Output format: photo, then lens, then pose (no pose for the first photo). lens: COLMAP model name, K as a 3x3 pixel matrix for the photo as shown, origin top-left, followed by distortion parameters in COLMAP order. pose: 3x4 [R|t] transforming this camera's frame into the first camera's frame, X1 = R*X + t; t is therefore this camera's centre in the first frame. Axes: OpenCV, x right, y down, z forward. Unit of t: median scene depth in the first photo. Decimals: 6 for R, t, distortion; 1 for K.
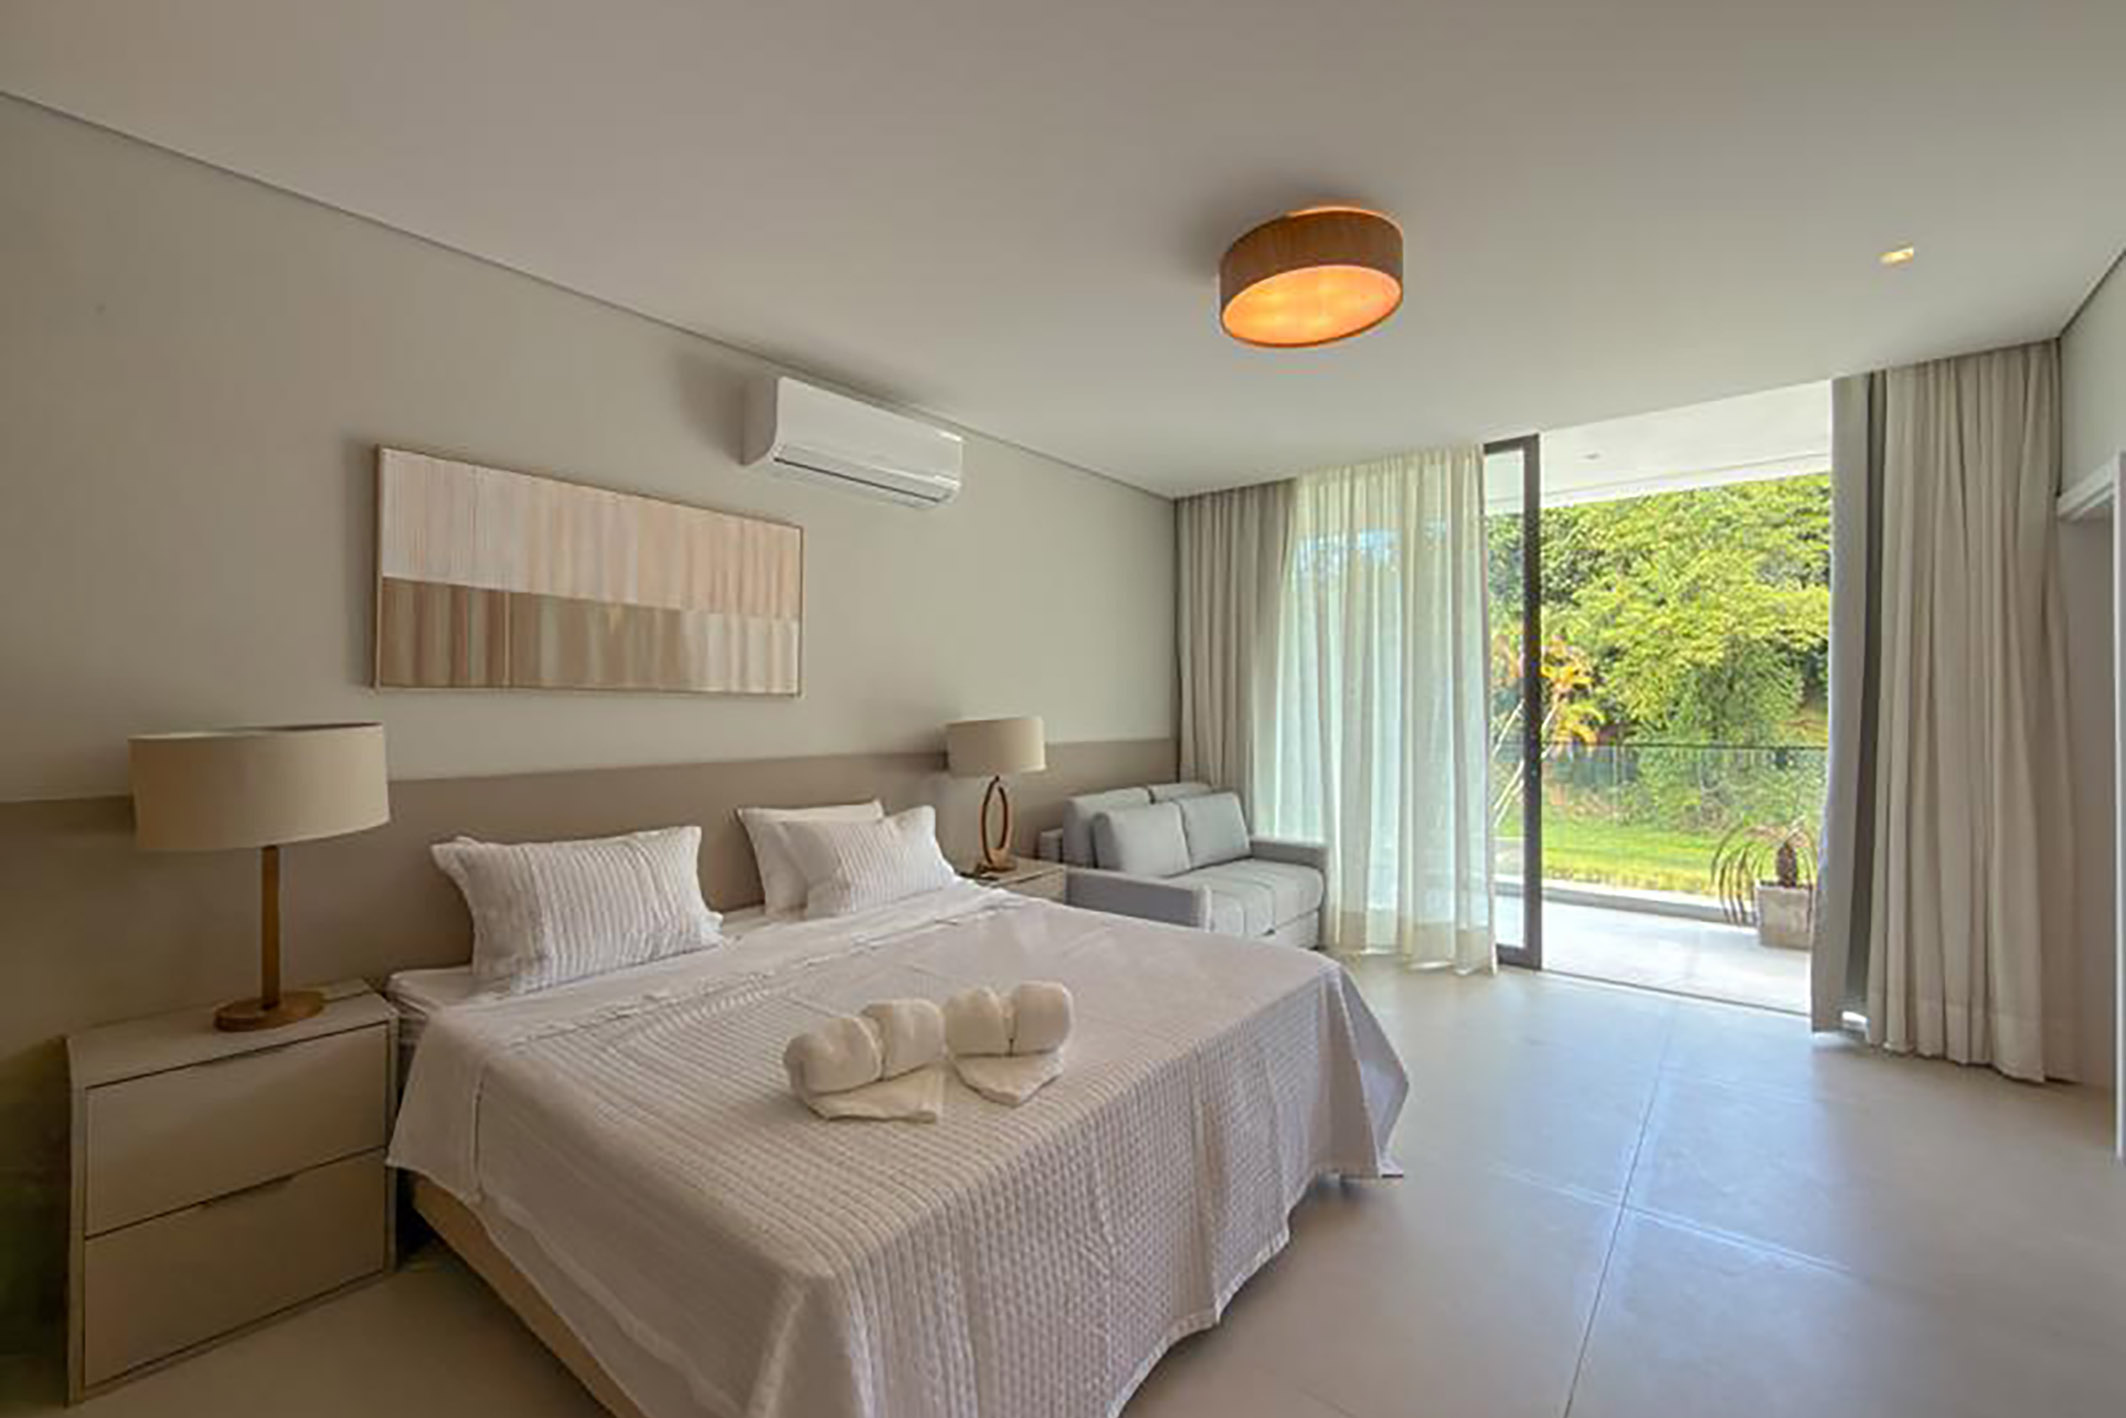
lens RADIAL K [[863.9, 0, 1066.4], [0, 863.9, 710.7], [0, 0, 1]] dist [0.001949, 0.000026]
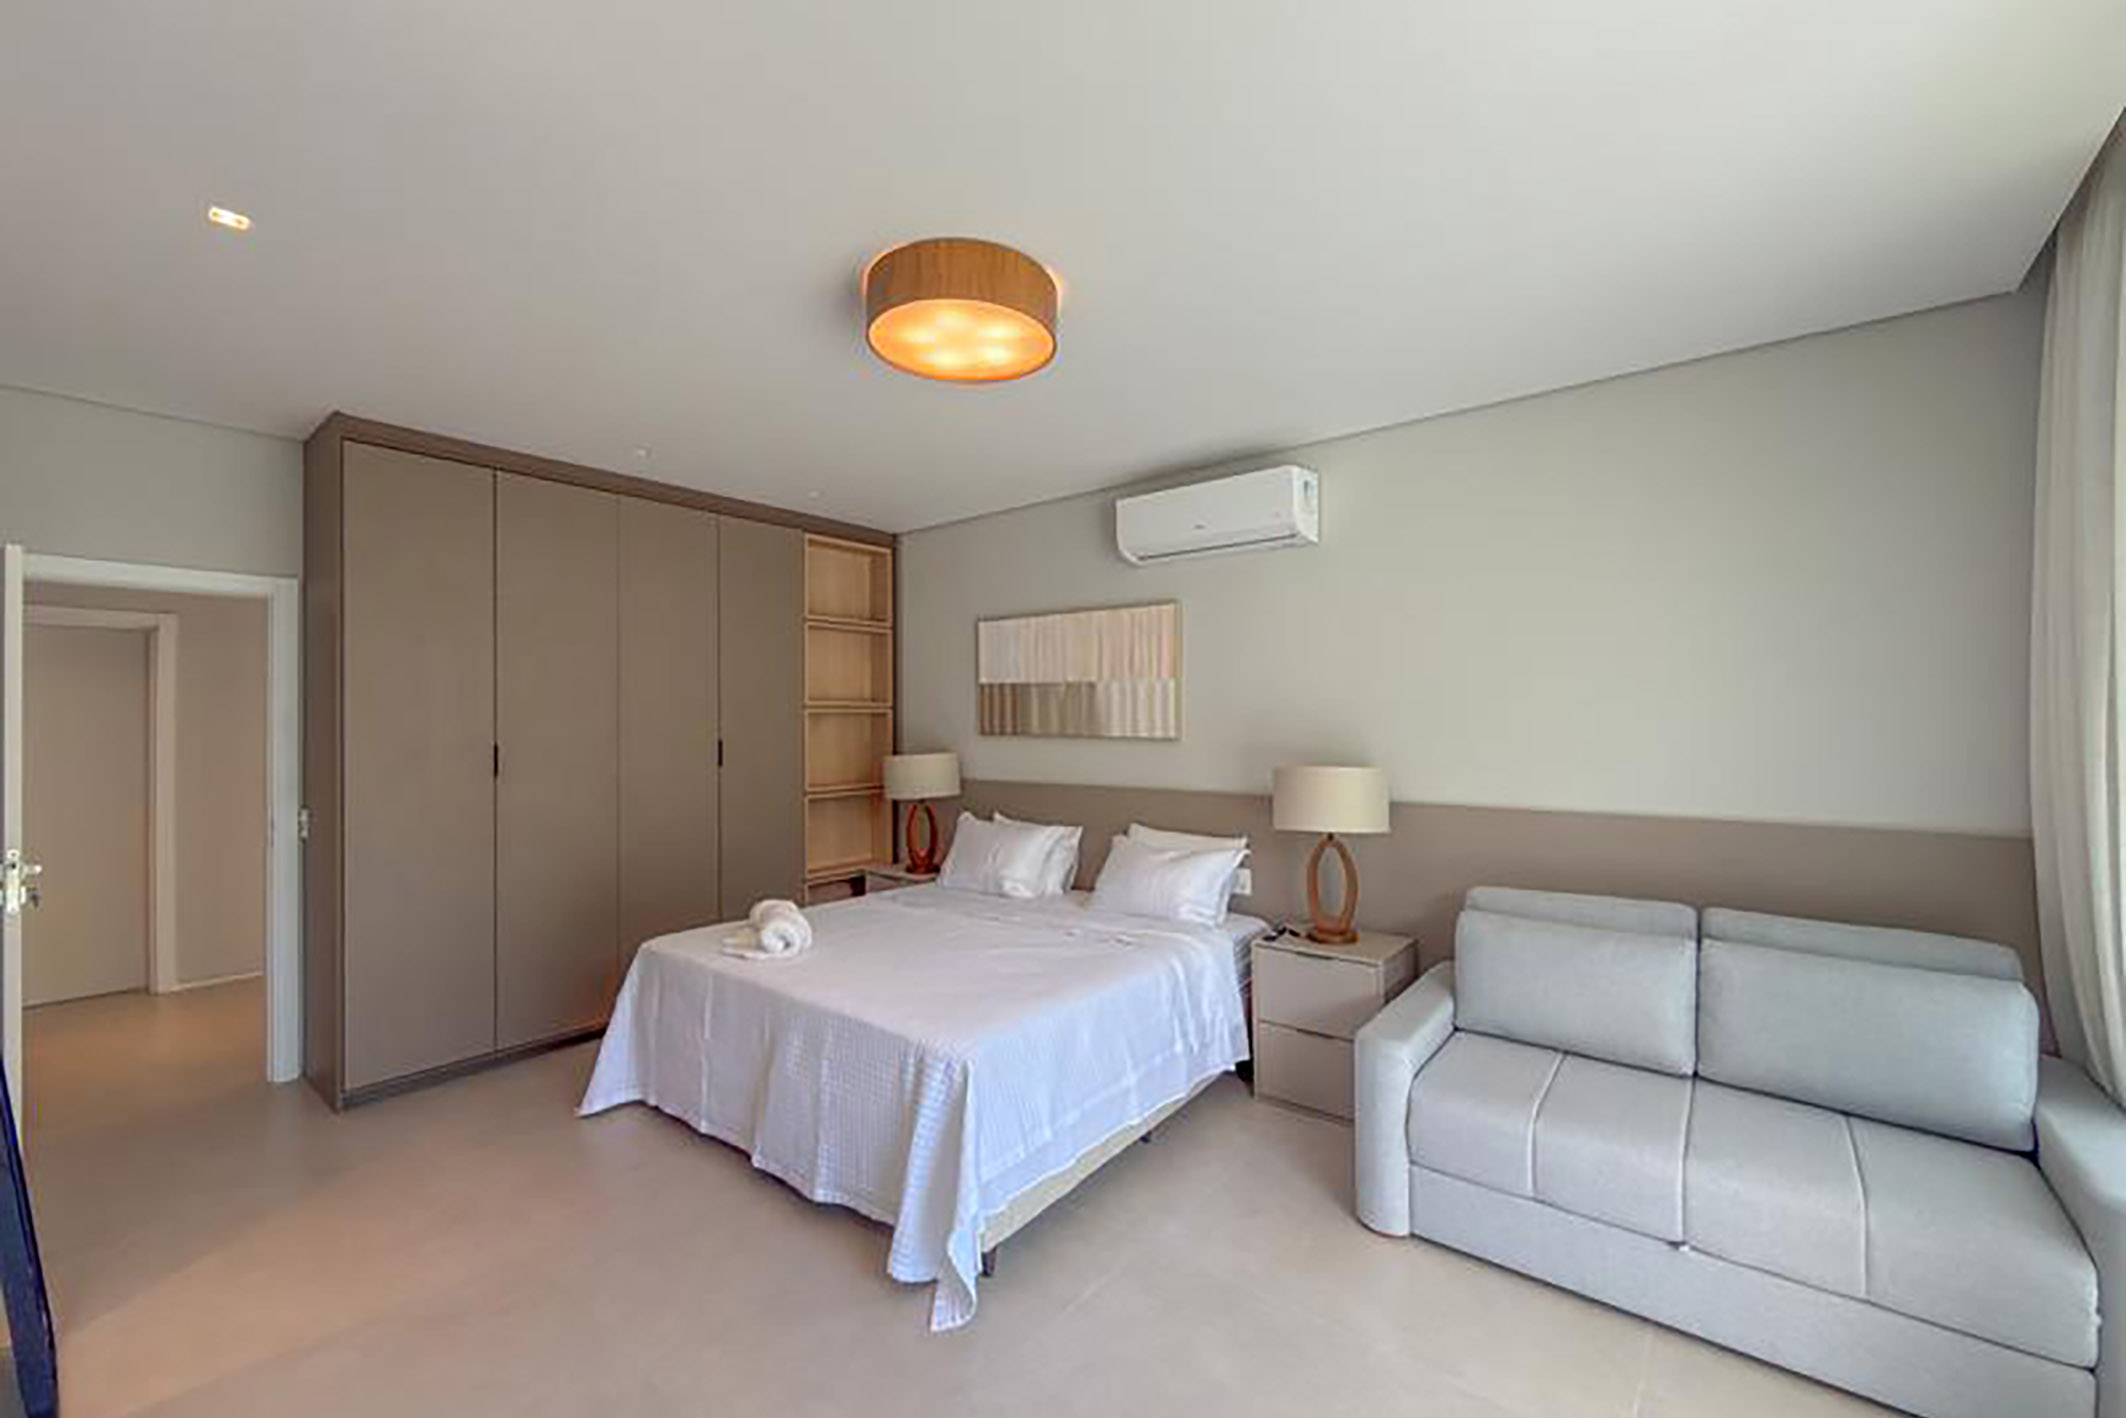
lens RADIAL K [[863.9, 0, 1066.4], [0, 863.9, 710.7], [0, 0, 1]] dist [0.001949, 0.000026]
pose [[-0.006256, -0.016763, -0.999840, 1.065648], [-0.002087, 0.999858, -0.016750, -0.042811], [0.999978, 0.001982, -0.006290, 0.986570]]
